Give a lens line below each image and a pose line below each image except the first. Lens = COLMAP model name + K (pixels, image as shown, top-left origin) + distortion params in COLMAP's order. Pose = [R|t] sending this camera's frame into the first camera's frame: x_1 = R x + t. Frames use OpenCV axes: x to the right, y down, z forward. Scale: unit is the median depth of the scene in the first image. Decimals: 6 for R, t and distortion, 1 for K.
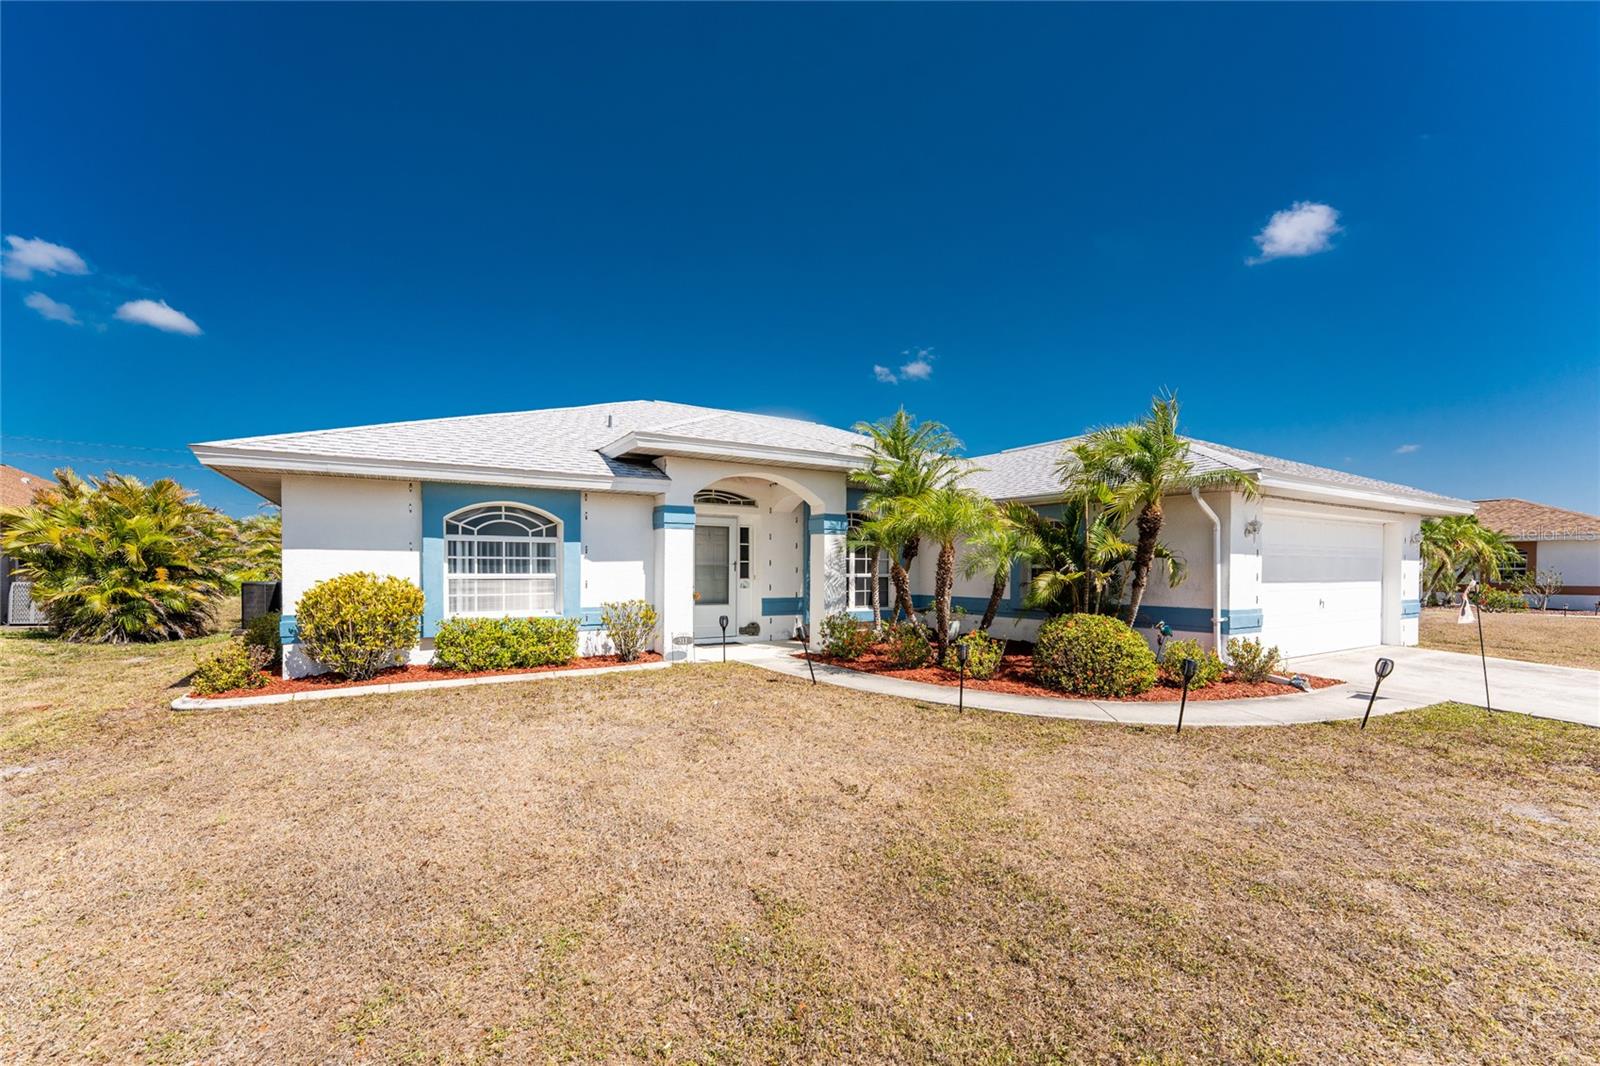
lens RADIAL K [[660.4, 0, 779.3], [0, 660.4, 568.9], [0, 0, 1]] dist [-0.000367, 0.000677]
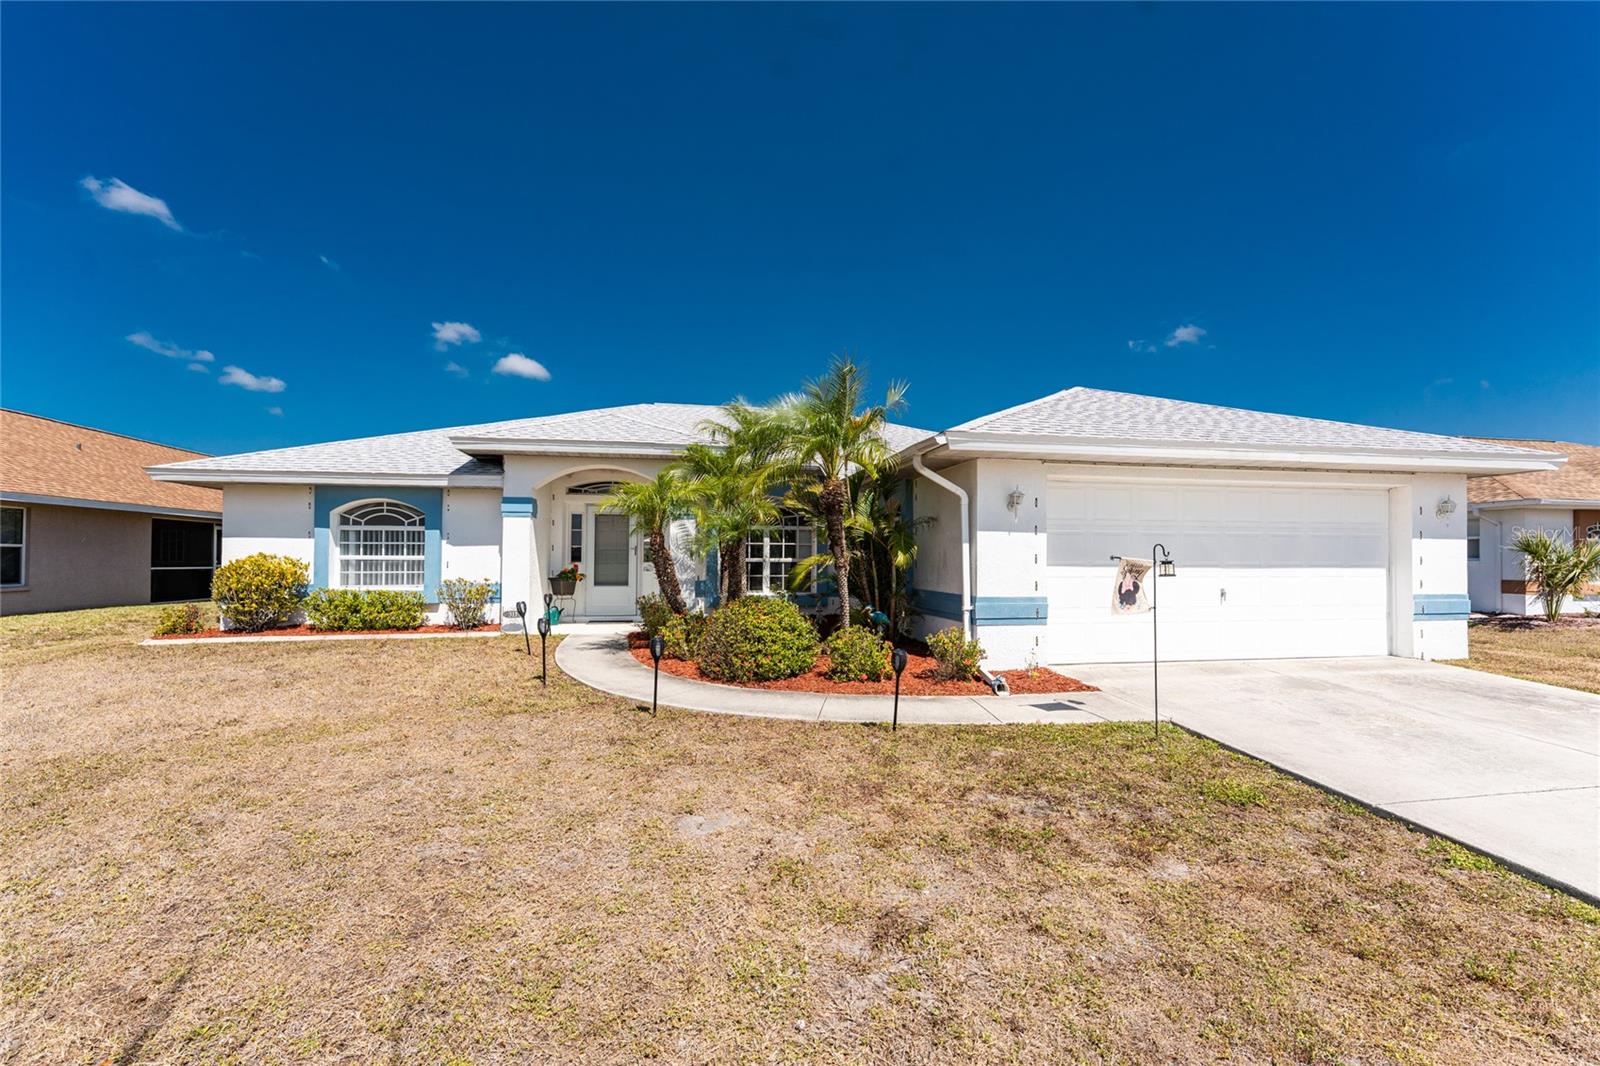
lens RADIAL K [[660.4, 0, 799.4], [0, 660.4, 534.1], [0, 0, 1]] dist [-0.000367, 0.000677]
pose [[0.929807, -0.014042, -0.367779, 0.770974], [-0.001127, 0.999159, -0.040997, 0.016786], [0.368045, 0.038534, 0.929009, 0.118840]]
